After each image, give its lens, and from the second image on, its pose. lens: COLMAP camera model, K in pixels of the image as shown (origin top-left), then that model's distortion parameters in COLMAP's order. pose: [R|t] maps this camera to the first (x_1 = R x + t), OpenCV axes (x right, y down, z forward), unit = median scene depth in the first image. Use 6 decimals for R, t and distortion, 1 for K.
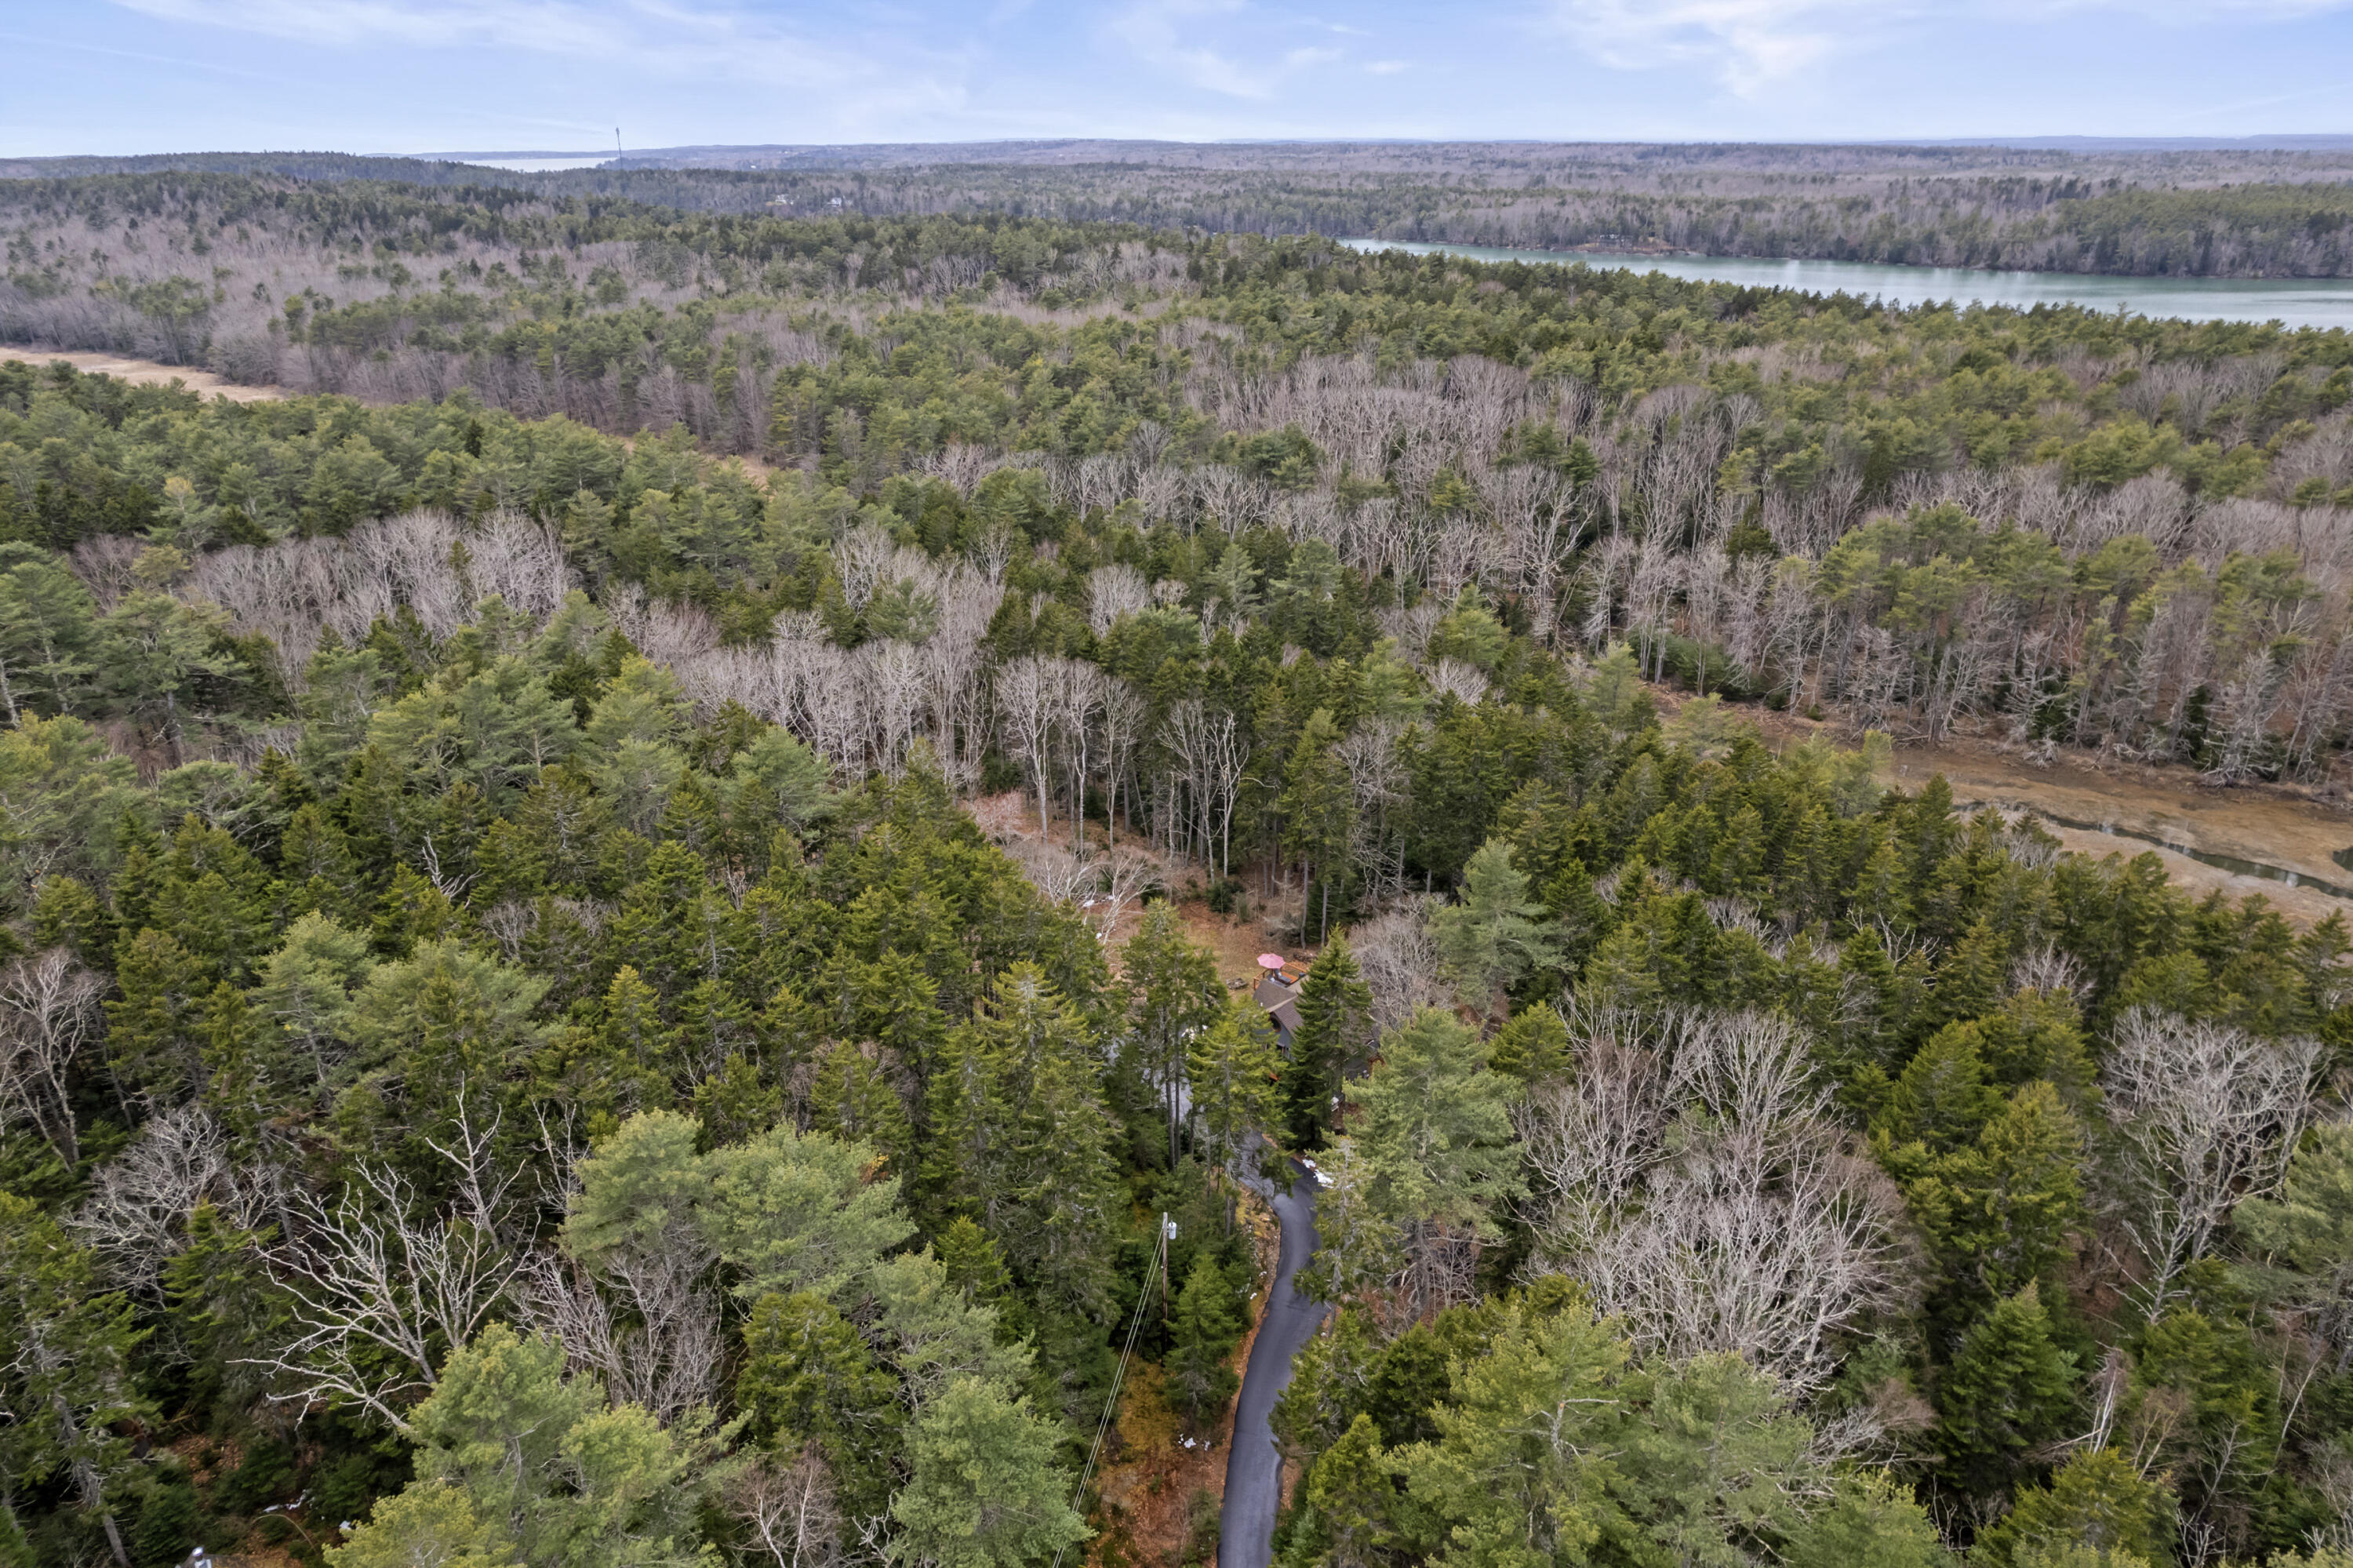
lens RADIAL K [[1528.7, 0, 1167.0], [0, 1528.7, 783.6], [0, 0, 1]] dist [-0.080106, 0.083092]
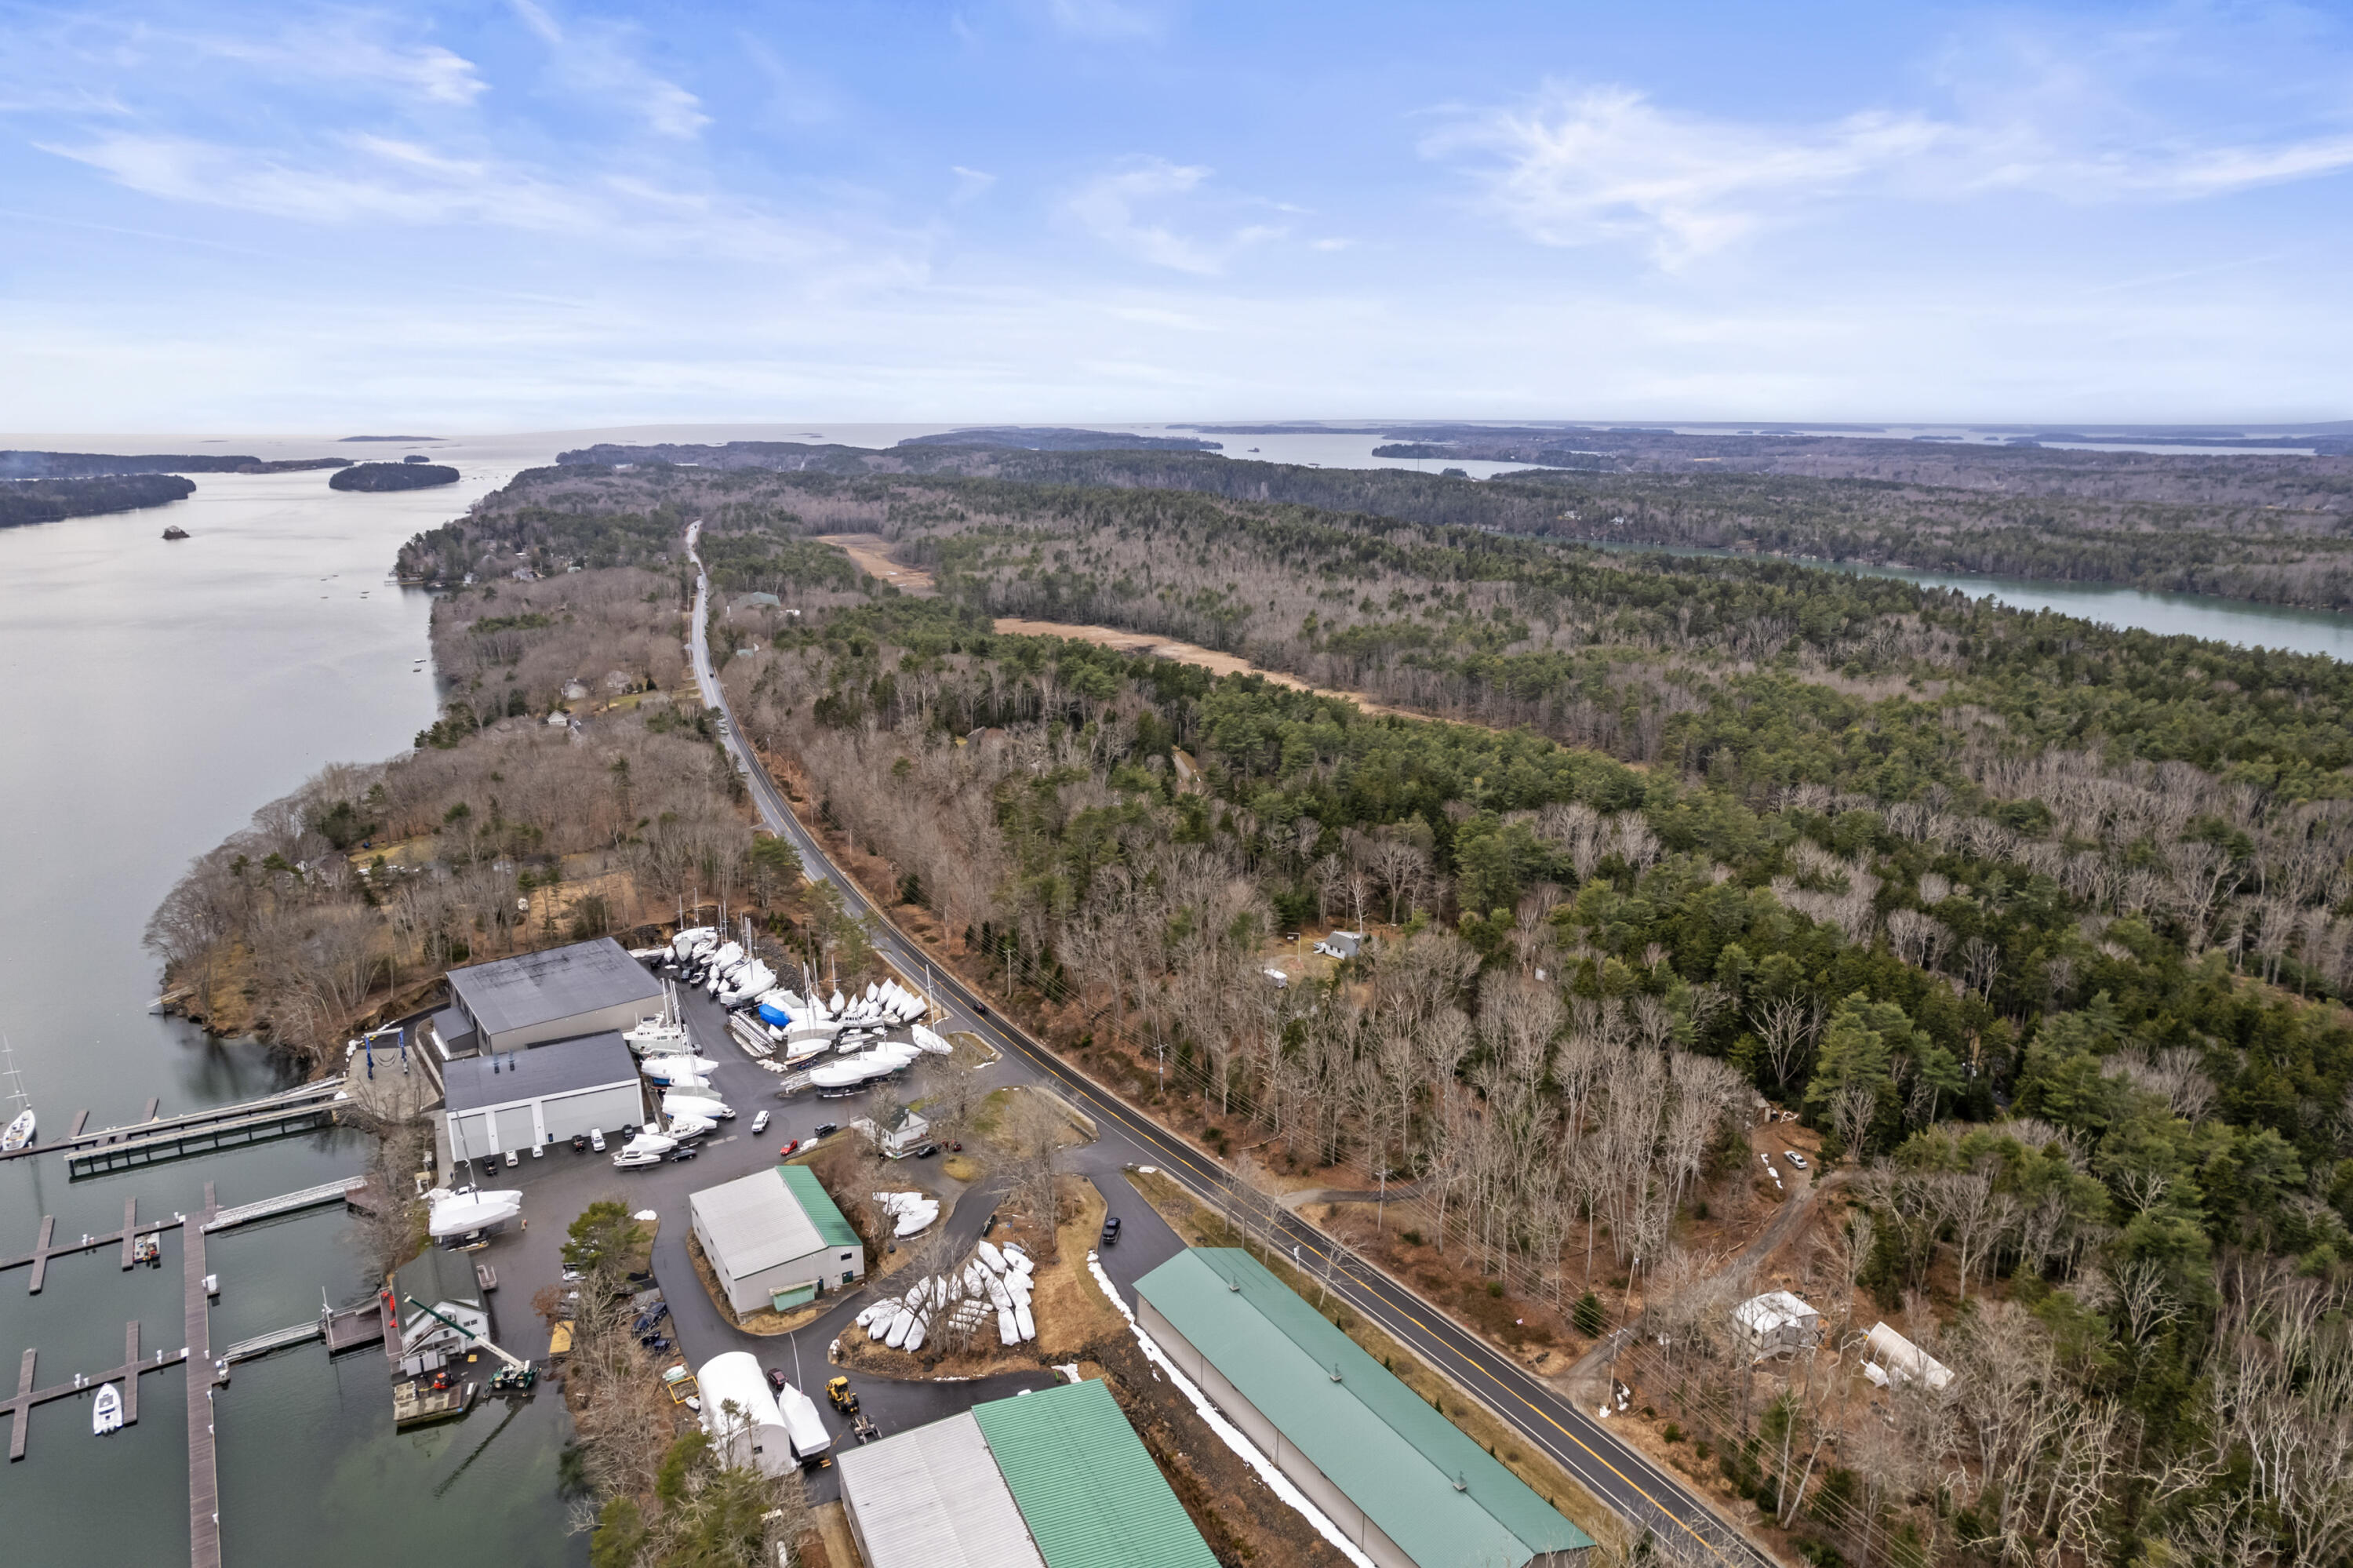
lens RADIAL K [[1528.7, 0, 1167.0], [0, 1528.7, 783.6], [0, 0, 1]] dist [-0.080106, 0.083092]
pose [[0.900177, 0.110278, -0.421332, -0.071009], [-0.177160, 0.976475, -0.122924, 0.098965], [0.397865, 0.185297, 0.898537, -0.726911]]
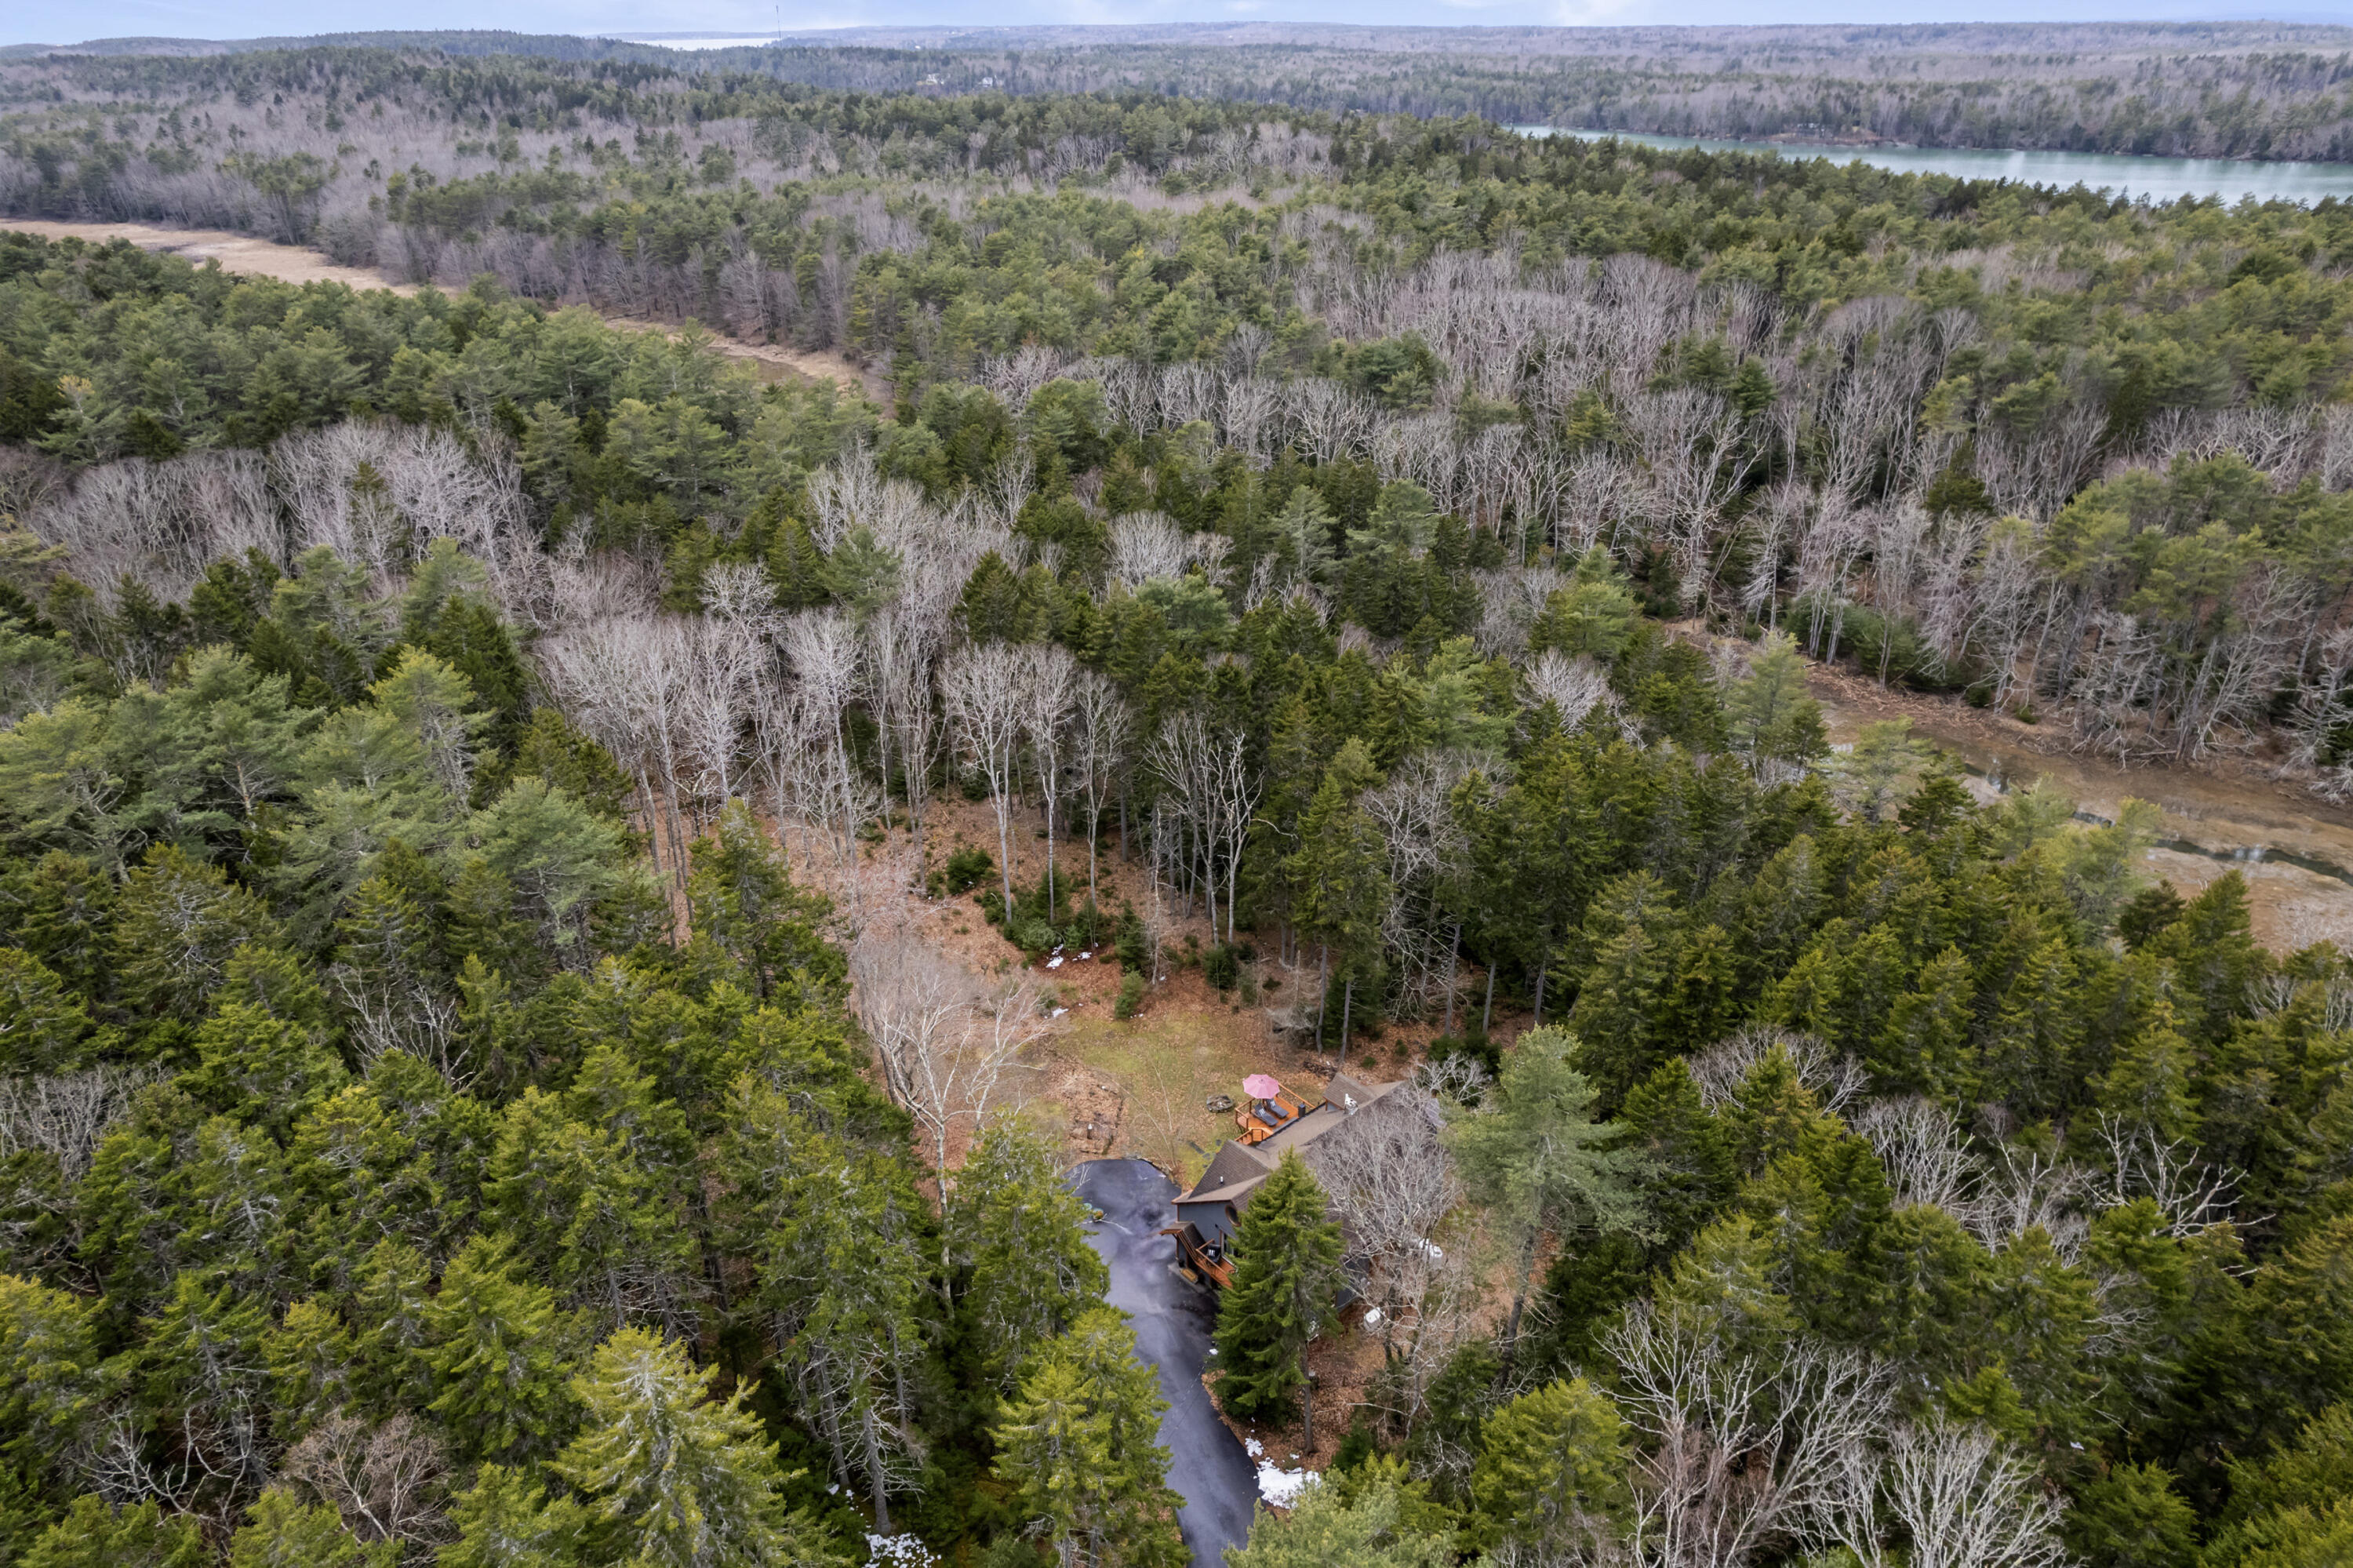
lens RADIAL K [[1533.1, 0, 1176.5], [0, 1533.1, 784.0], [0, 0, 1]] dist [-0.099351, 0.104227]
pose [[0.994954, 0.045812, -0.089262, 0.035144], [-0.039861, 0.996933, 0.067343, -0.031555], [0.092073, -0.063445, 0.993729, 0.111699]]
